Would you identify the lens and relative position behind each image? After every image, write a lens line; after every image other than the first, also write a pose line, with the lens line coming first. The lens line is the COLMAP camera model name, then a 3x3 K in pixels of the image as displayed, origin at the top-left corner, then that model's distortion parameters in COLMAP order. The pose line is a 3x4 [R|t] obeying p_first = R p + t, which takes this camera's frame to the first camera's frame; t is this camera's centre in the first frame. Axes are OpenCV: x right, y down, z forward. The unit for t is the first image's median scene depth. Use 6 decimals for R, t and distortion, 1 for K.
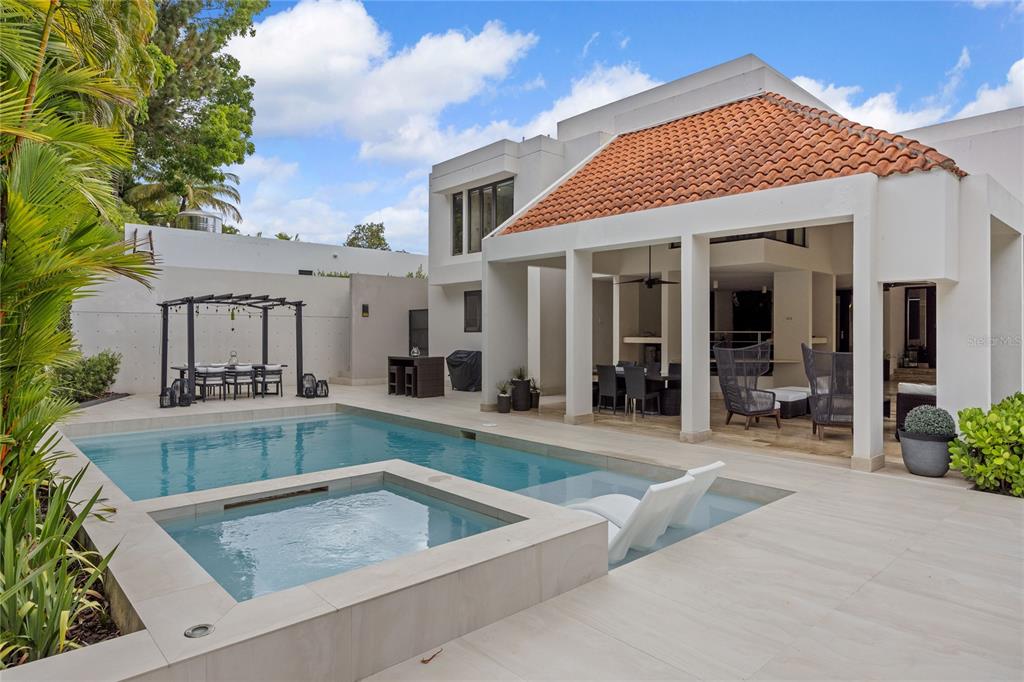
lens RADIAL K [[603.5, 0, 510.9], [0, 603.5, 338.5], [0, 0, 1]] dist [0.000015, -0.000149]
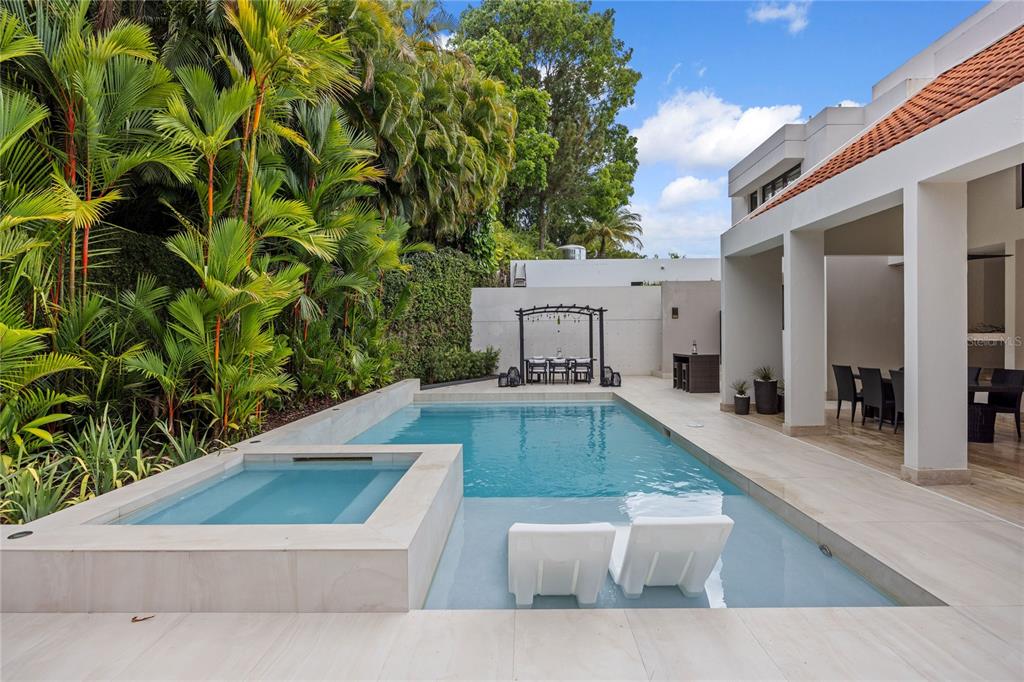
lens RADIAL K [[481.5, 0, 512.6], [0, 481.5, 339.4], [0, 0, 1]] dist [-0.009057, -0.000308]
pose [[0.731039, -0.004665, -0.682320, 0.191933], [0.006399, 0.999980, 0.000018, 0.002210], [0.682306, -0.004379, 0.731053, 0.160712]]
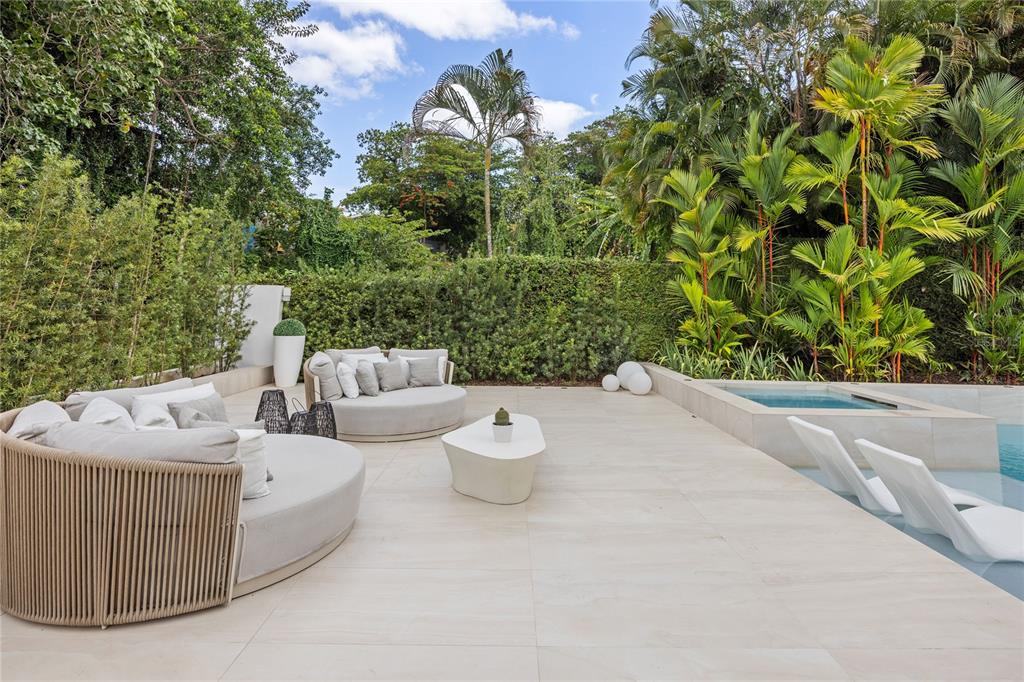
lens RADIAL K [[456.7, 0, 512.2], [0, 456.7, 340.8], [0, 0, 1]] dist [-0.000102, -0.000002]
pose [[-0.671007, 0.047950, -0.739899, 0.414250], [-0.024224, 0.995956, 0.086513, 0.000759], [0.741055, 0.075974, -0.667132, 0.359206]]
